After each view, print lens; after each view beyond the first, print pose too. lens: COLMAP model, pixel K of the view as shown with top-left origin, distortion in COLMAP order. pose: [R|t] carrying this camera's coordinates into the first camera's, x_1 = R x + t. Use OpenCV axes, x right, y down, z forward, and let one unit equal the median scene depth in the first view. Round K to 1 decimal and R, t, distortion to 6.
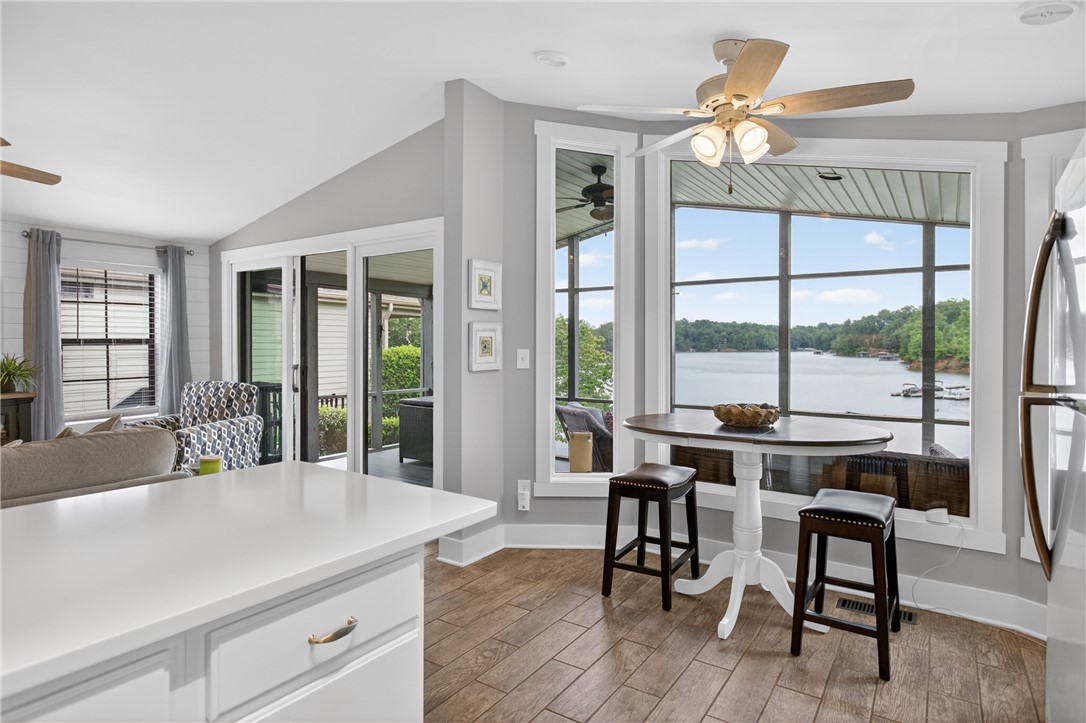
lens RADIAL K [[586.2, 0, 542.0], [0, 586.2, 348.1], [0, 0, 1]] dist [-0.025982, 0.000752]
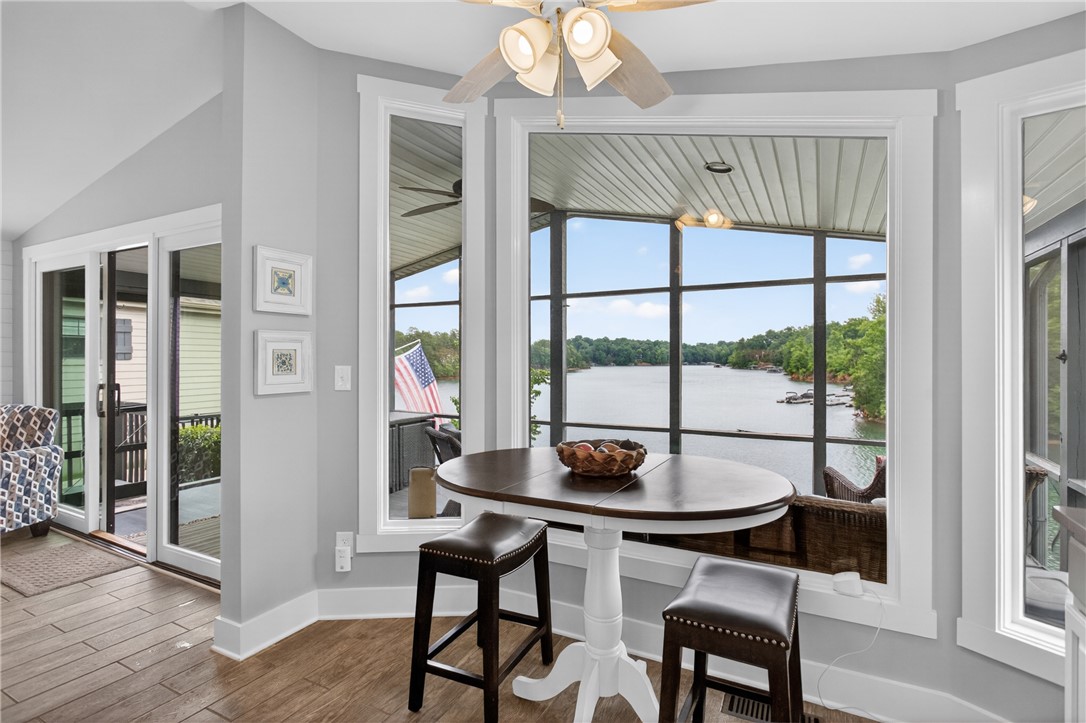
lens RADIAL K [[518.0, 0, 546.1], [0, 518.0, 359.1], [0, 0, 1]] dist [-0.016057, 0.000125]
pose [[0.992573, 0.000365, 0.121646, 0.154378], [0.000408, 0.999980, -0.006332, -0.002207], [-0.121646, 0.006335, 0.992553, 0.280446]]
